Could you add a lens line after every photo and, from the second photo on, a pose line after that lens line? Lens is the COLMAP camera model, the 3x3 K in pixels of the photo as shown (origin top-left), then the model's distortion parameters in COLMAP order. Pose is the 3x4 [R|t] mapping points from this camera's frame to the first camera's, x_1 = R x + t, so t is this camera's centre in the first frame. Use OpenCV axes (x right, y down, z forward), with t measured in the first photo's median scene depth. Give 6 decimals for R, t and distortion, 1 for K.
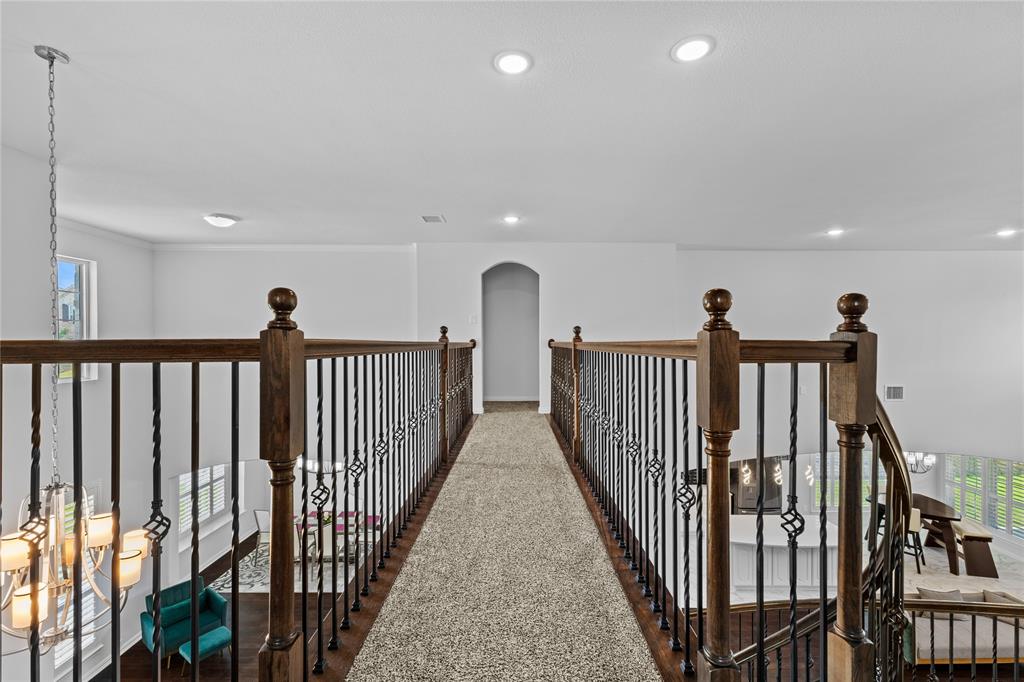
lens RADIAL K [[434.5, 0, 513.1], [0, 434.5, 344.3], [0, 0, 1]] dist [0.004133, 0.000603]
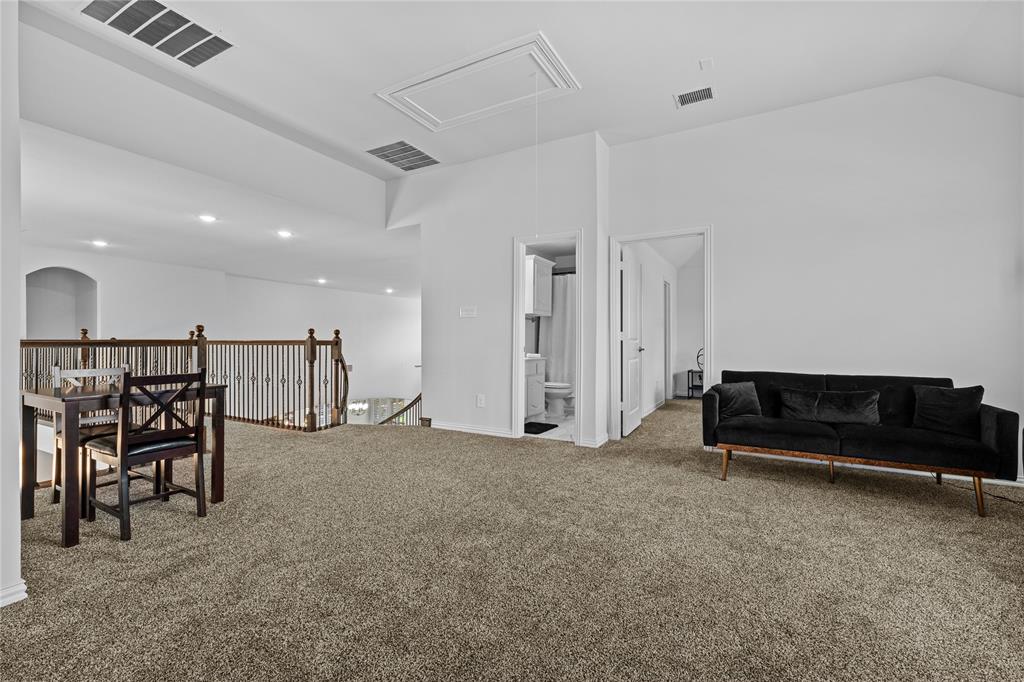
lens RADIAL K [[434.5, 0, 514.1], [0, 434.5, 342.4], [0, 0, 1]] dist [0.004133, 0.000603]
pose [[0.476027, -0.002628, 0.879427, -2.234529], [0.004094, 0.999991, 0.000772, 0.016160], [-0.879421, 0.003233, 0.476034, -2.668204]]
